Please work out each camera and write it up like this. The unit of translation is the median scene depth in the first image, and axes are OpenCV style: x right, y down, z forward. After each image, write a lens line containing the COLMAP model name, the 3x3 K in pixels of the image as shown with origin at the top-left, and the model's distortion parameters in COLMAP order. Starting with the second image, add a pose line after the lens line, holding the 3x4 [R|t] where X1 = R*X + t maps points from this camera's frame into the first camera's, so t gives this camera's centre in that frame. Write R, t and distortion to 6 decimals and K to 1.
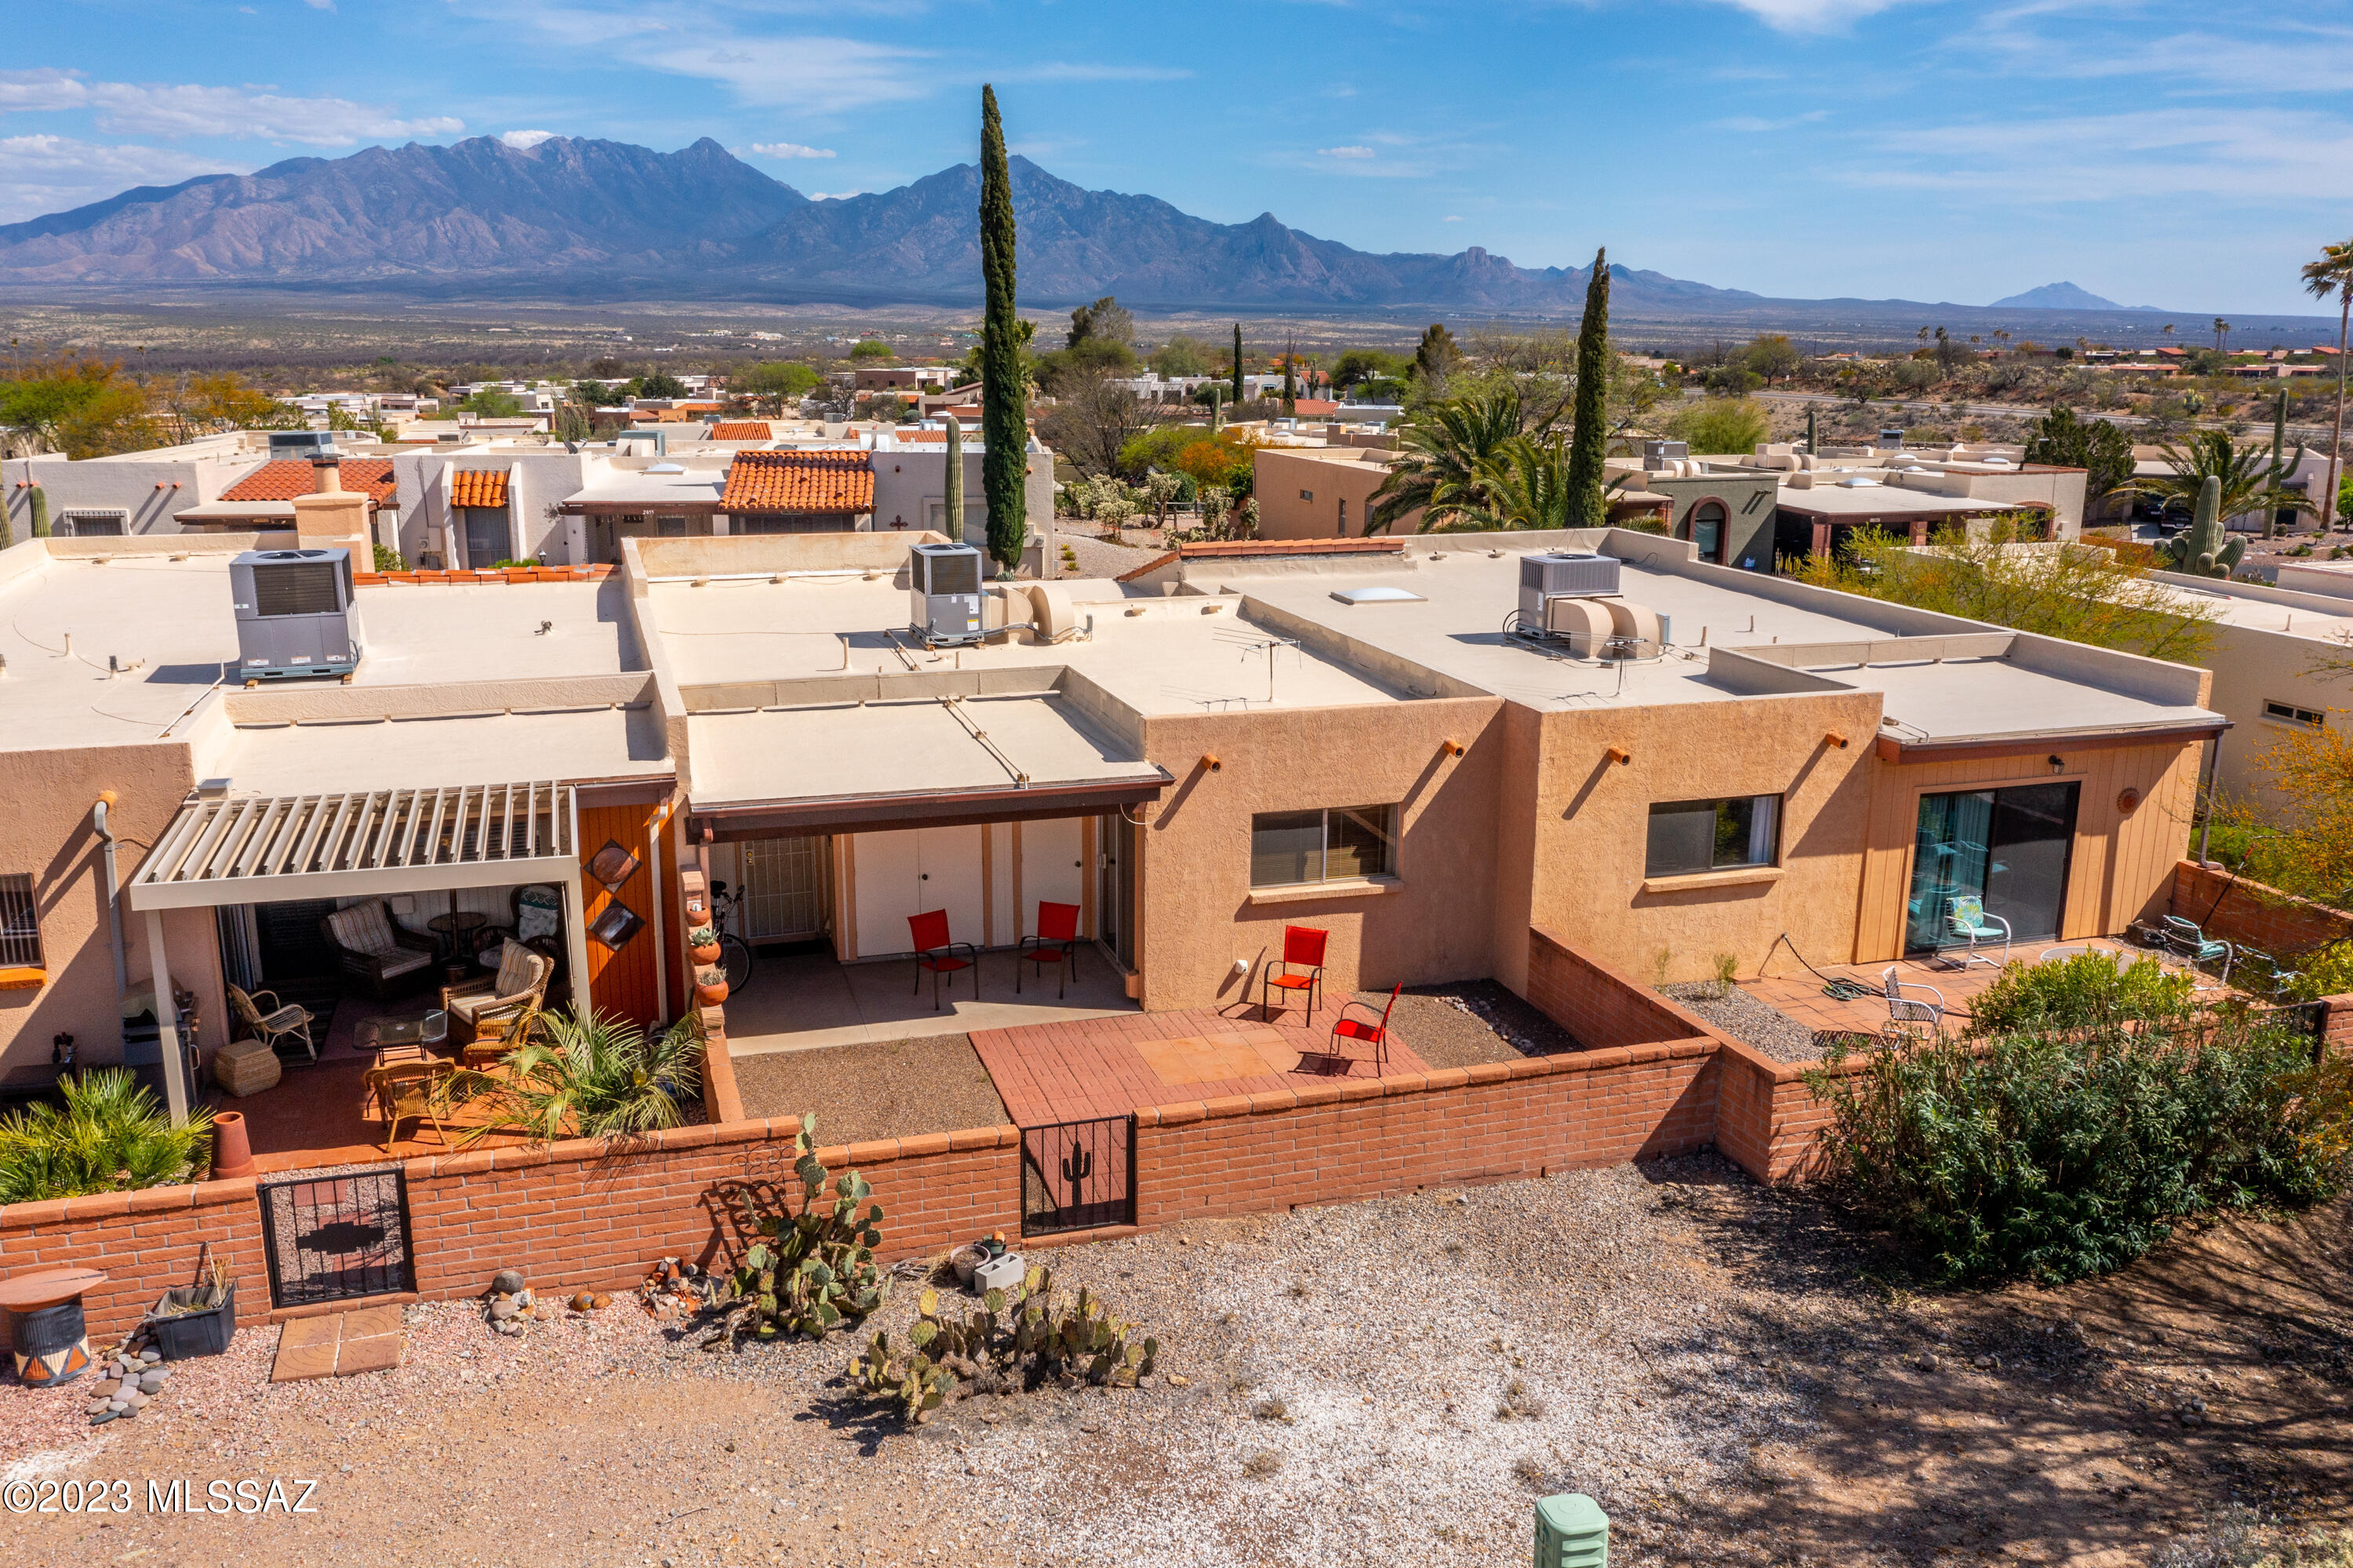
lens RADIAL K [[1872.9, 0, 1176.5], [0, 1872.9, 784.0], [0, 0, 1]] dist [-0.009302, 0.005982]
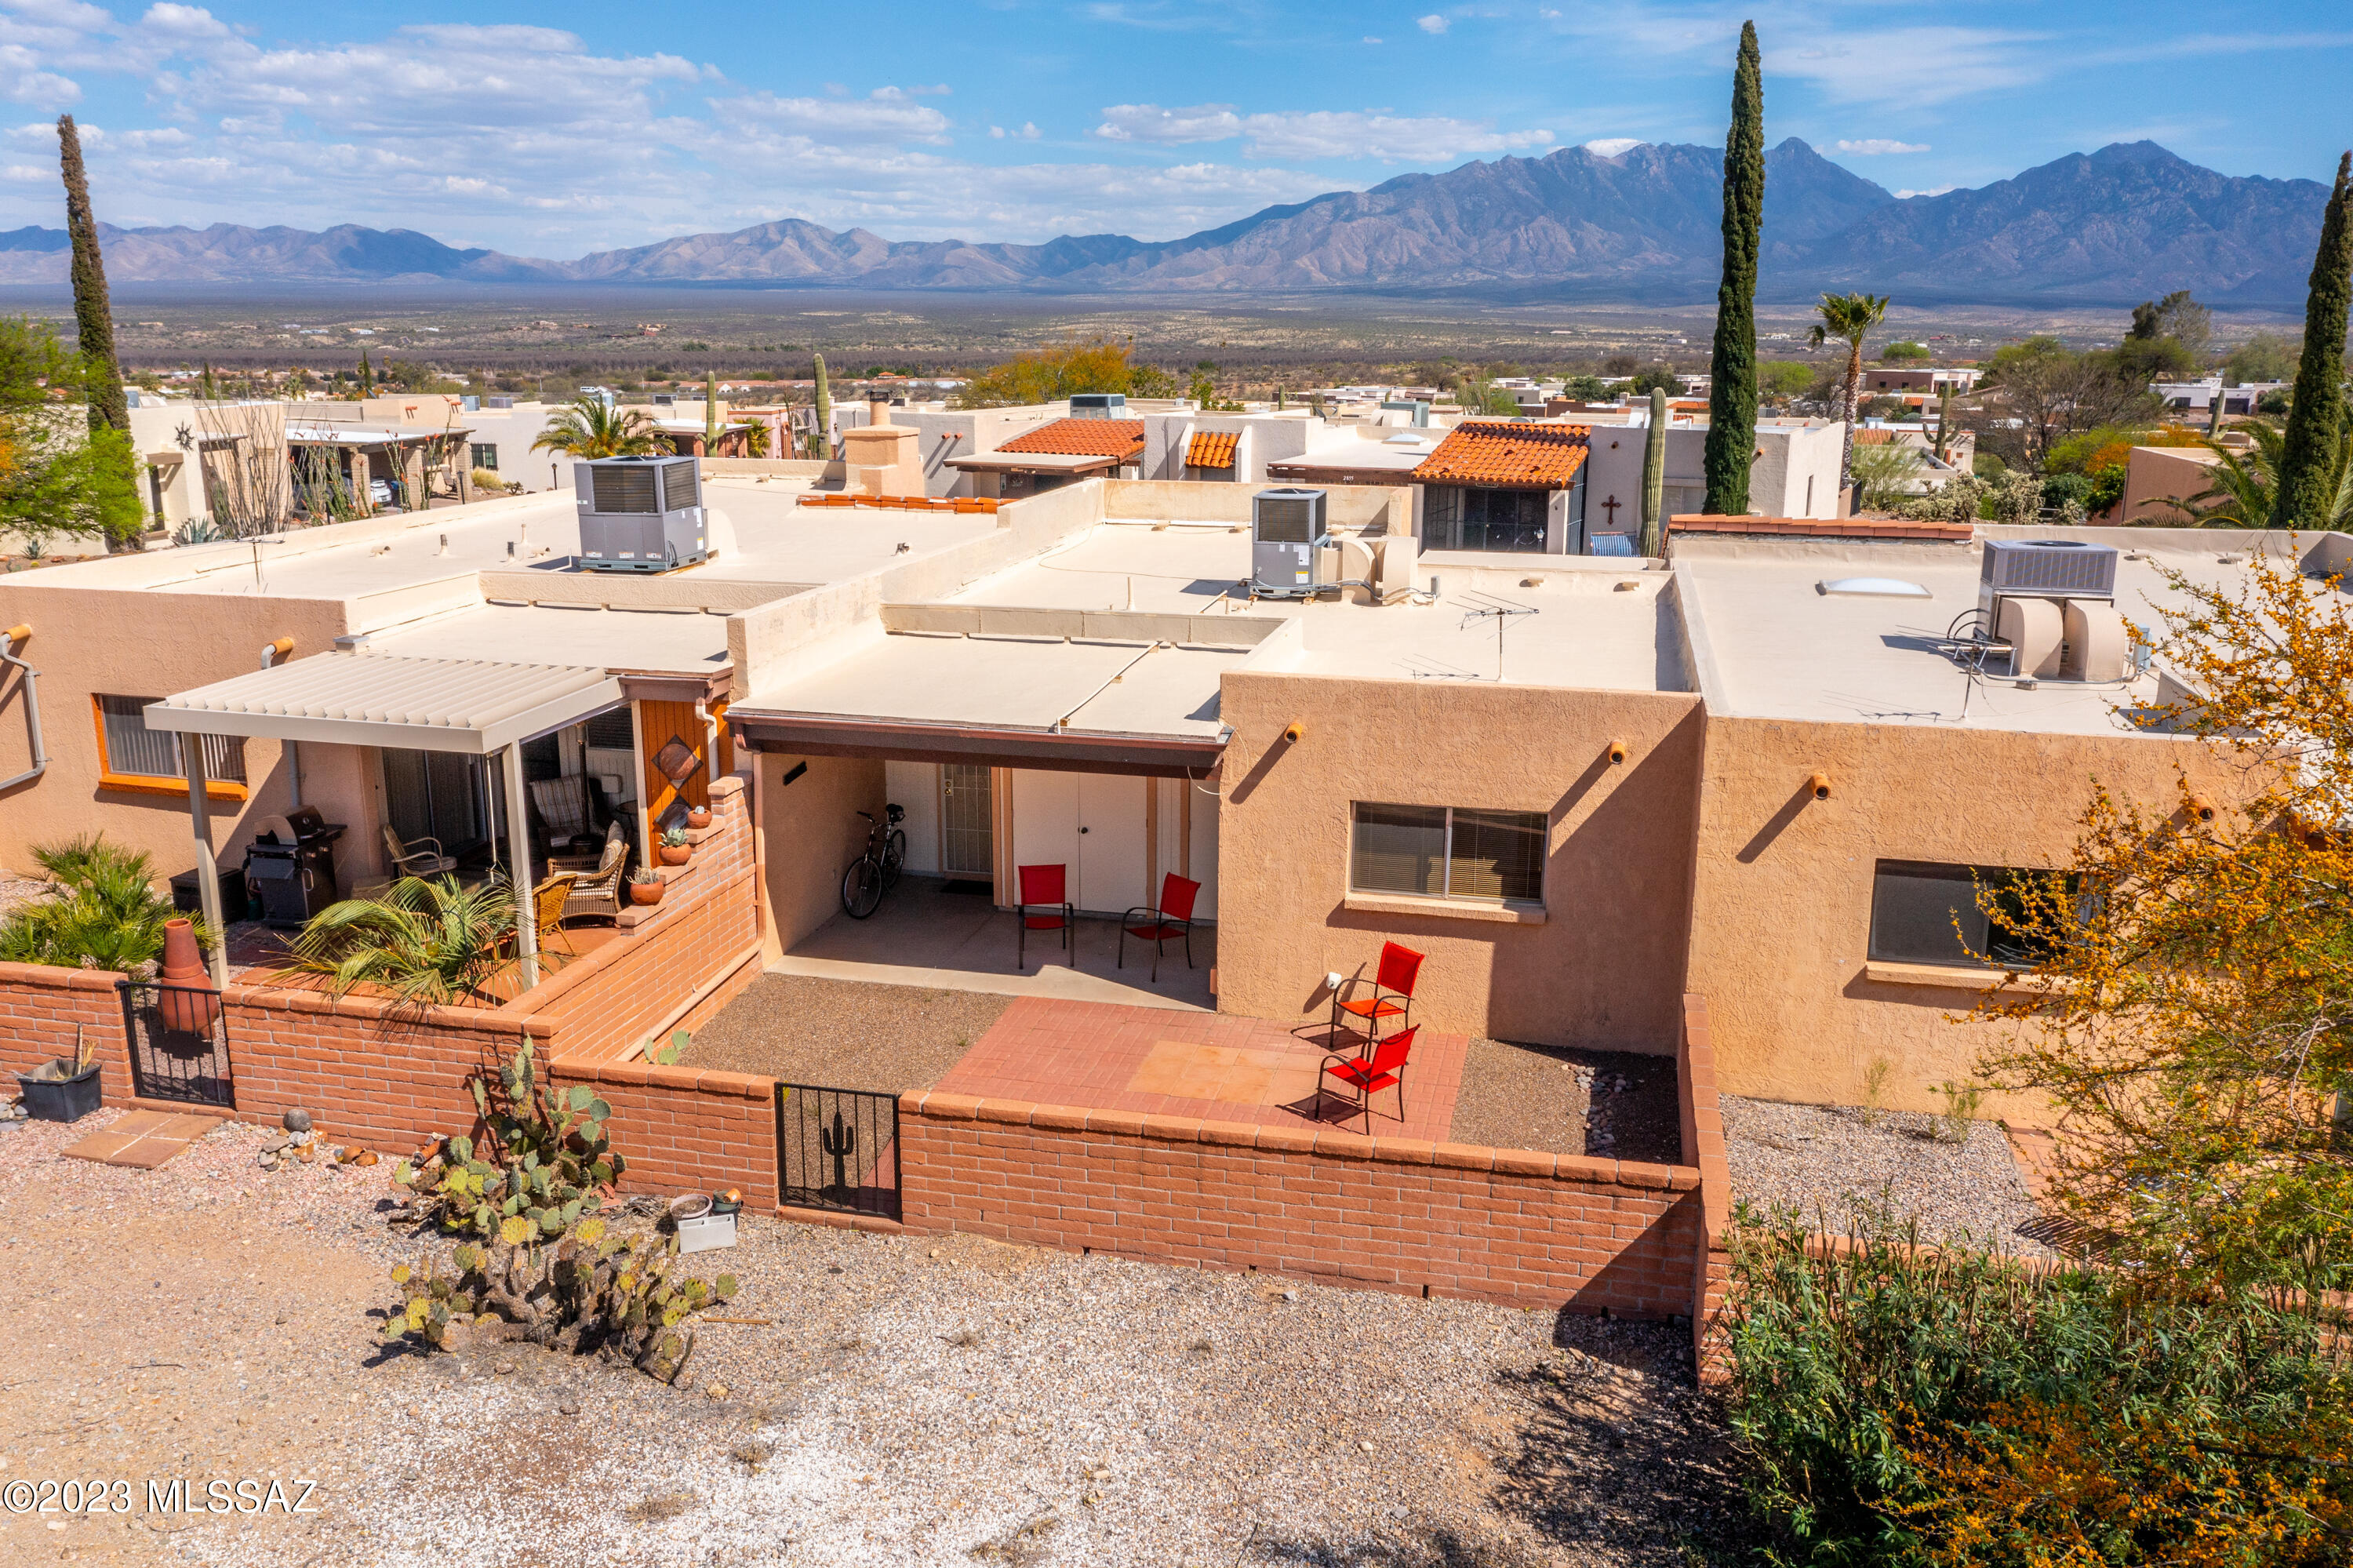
lens RADIAL K [[1872.9, 0, 1176.5], [0, 1872.9, 784.0], [0, 0, 1]] dist [-0.009302, 0.005982]
pose [[0.857493, 0.121815, -0.499867, 0.379500], [-0.122839, 0.991942, 0.031008, -0.007581], [0.499617, 0.034814, 0.865547, 0.229589]]
